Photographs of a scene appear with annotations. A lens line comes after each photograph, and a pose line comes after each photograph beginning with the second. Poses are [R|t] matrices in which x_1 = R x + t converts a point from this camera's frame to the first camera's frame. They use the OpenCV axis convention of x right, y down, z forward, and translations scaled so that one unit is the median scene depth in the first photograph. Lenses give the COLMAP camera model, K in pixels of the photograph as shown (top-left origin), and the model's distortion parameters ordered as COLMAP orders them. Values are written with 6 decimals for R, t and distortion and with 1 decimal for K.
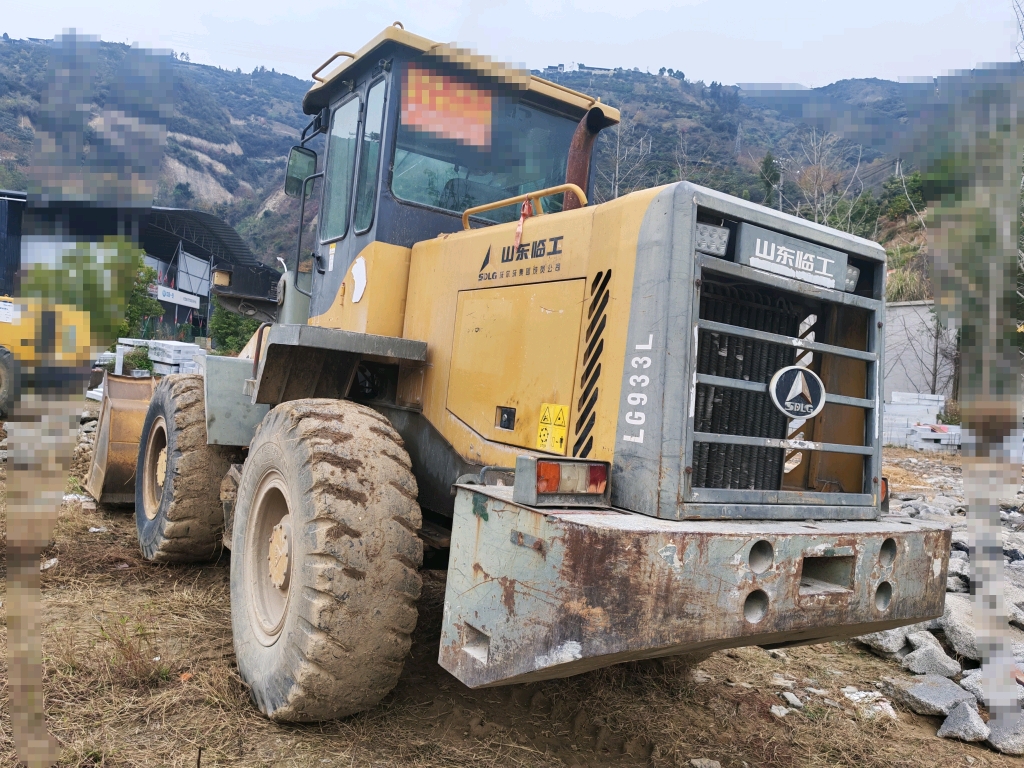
lens RADIAL K [[789.2, 0, 514.8], [0, 789.2, 388.4], [0, 0, 1]] dist [0.009249, 0.000322]
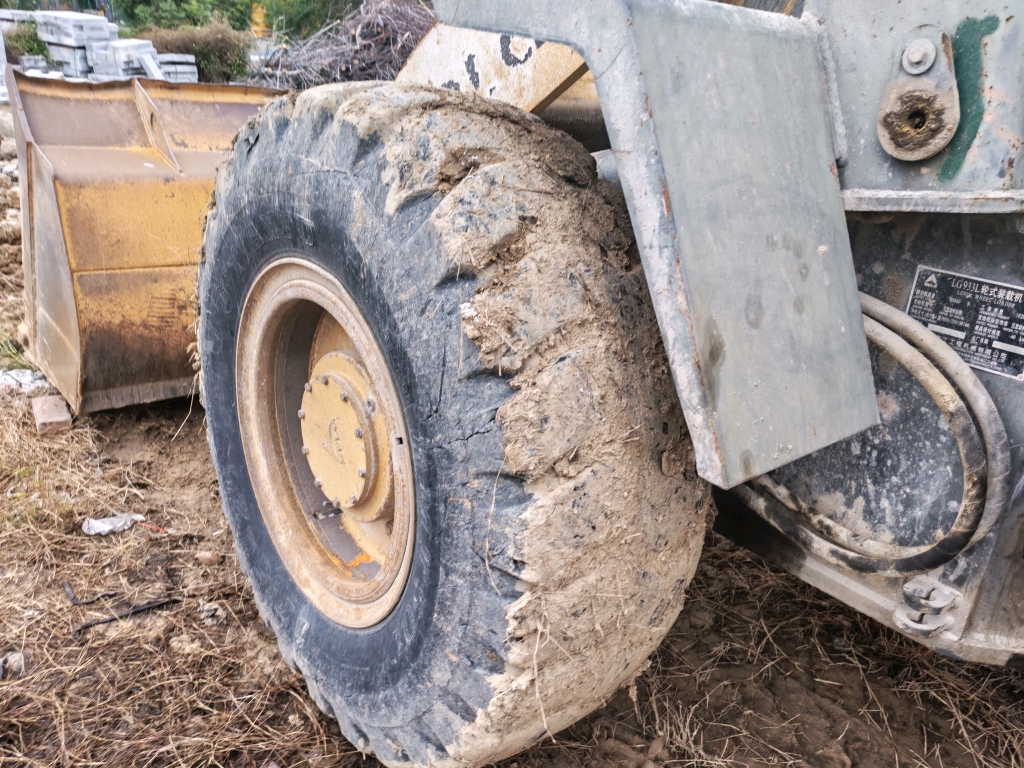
lens RADIAL K [[789.2, 0, 528.7], [0, 789.2, 395.0], [0, 0, 1]] dist [0.009249, 0.000322]
pose [[0.995873, -0.048957, 0.076427, -0.727254], [0.016308, 0.924866, 0.379943, -0.039026], [-0.089286, -0.377128, 0.921847, 1.357258]]
